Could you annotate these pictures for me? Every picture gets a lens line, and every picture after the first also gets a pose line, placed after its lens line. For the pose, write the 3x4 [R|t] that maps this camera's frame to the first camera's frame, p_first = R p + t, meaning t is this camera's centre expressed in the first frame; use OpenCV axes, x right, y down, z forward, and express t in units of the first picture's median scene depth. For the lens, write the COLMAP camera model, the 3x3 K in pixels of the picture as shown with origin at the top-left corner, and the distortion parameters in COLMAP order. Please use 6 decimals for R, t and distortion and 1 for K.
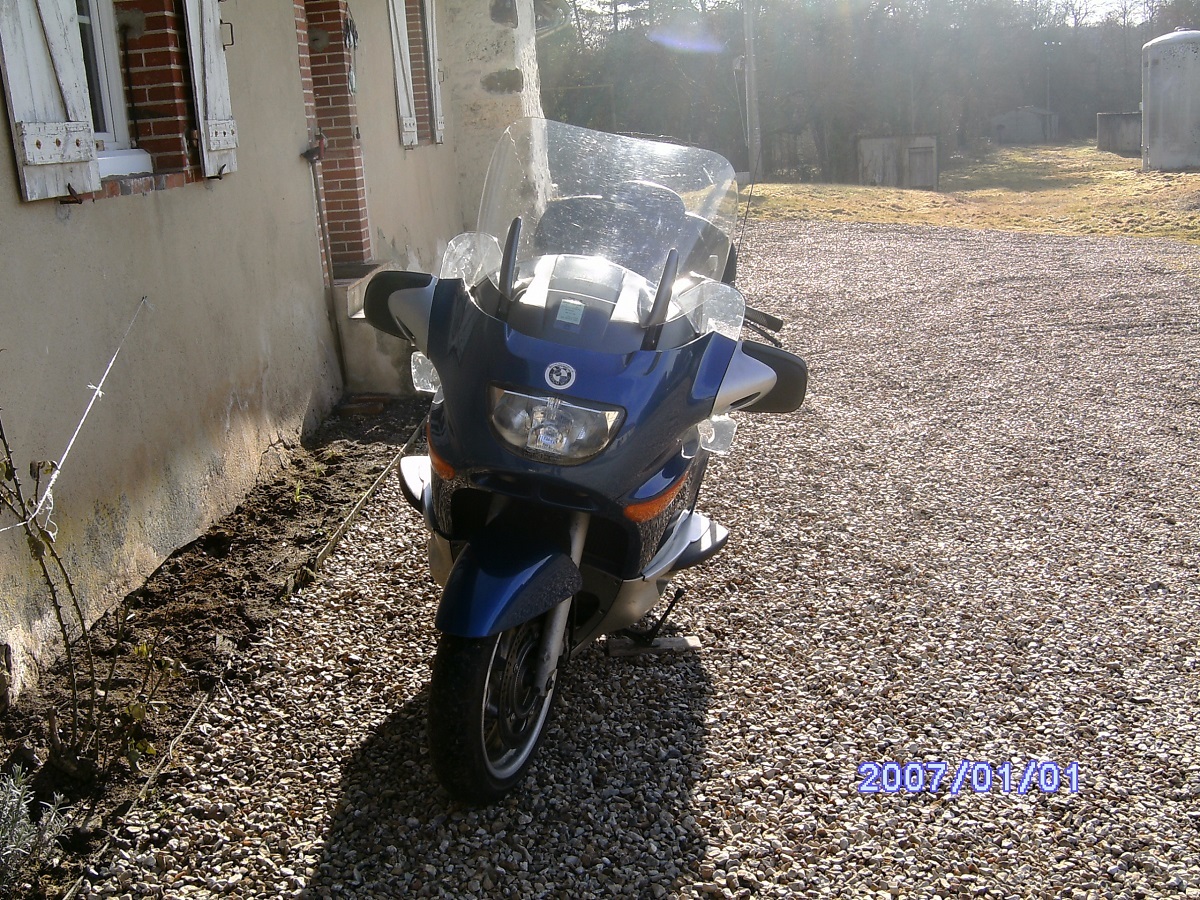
lens RADIAL K [[1332.6, 0, 600.0], [0, 1332.6, 450.0], [0, 0, 1]] dist [-0.158559, 0.162182]
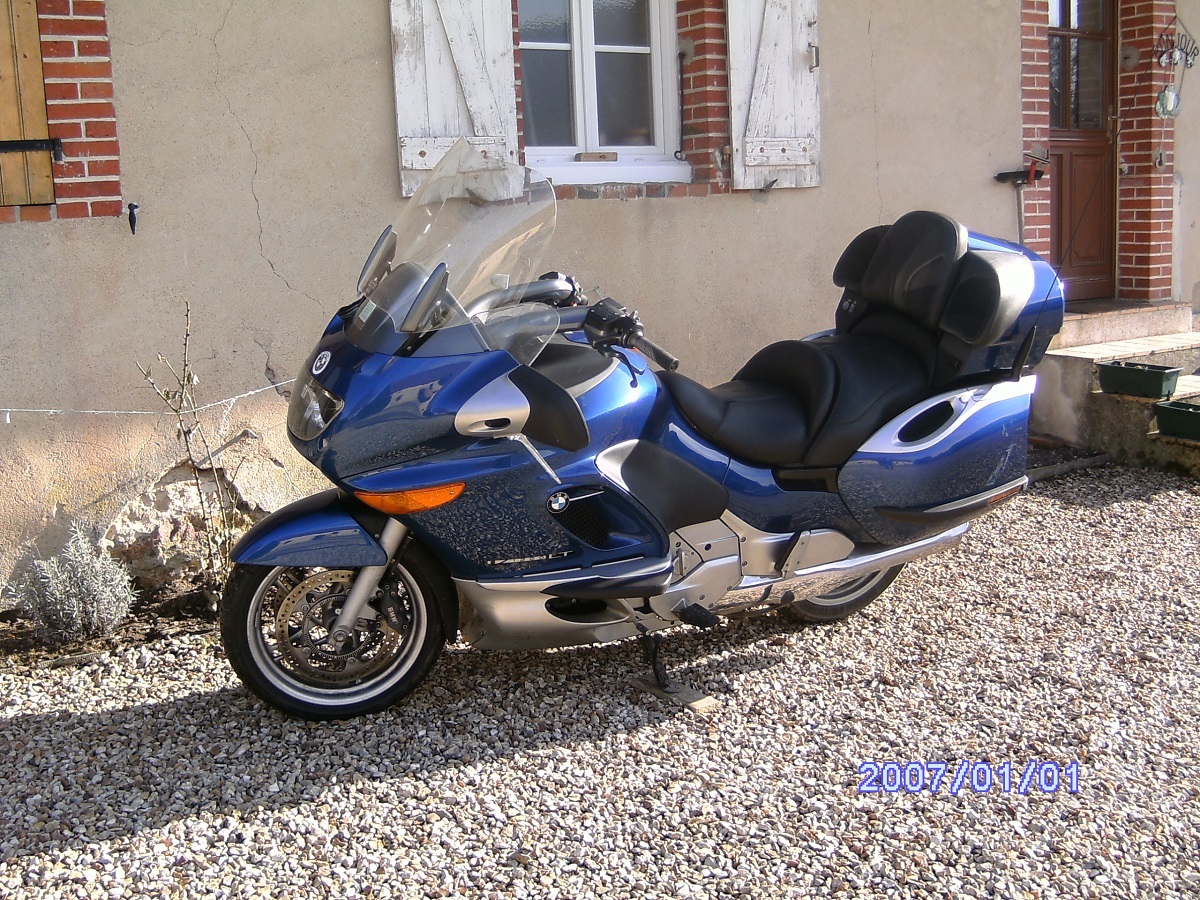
lens RADIAL K [[1332.6, 0, 600.0], [0, 1332.6, 450.0], [0, 0, 1]] dist [-0.158559, 0.162182]
pose [[0.563005, 0.187866, -0.804818, 0.536033], [-0.200824, 0.975732, 0.087277, -0.068308], [0.801683, 0.112490, 0.587070, 0.279547]]
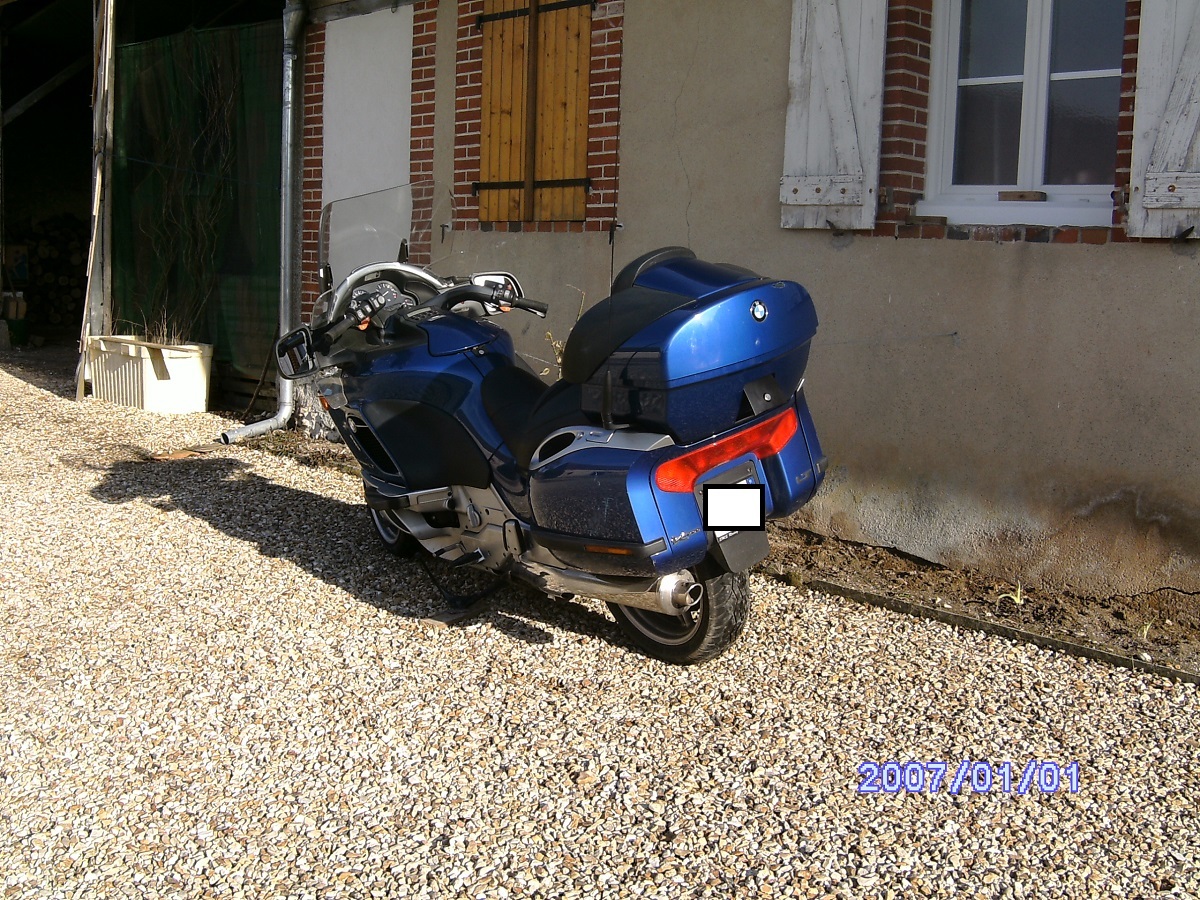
lens RADIAL K [[1332.6, 0, 600.0], [0, 1332.6, 450.0], [0, 0, 1]] dist [-0.158559, 0.162182]
pose [[-0.697540, 0.145444, -0.701630, 0.556129], [-0.161809, 0.921918, 0.351974, -0.314364], [0.698037, 0.359046, -0.619540, 1.293263]]
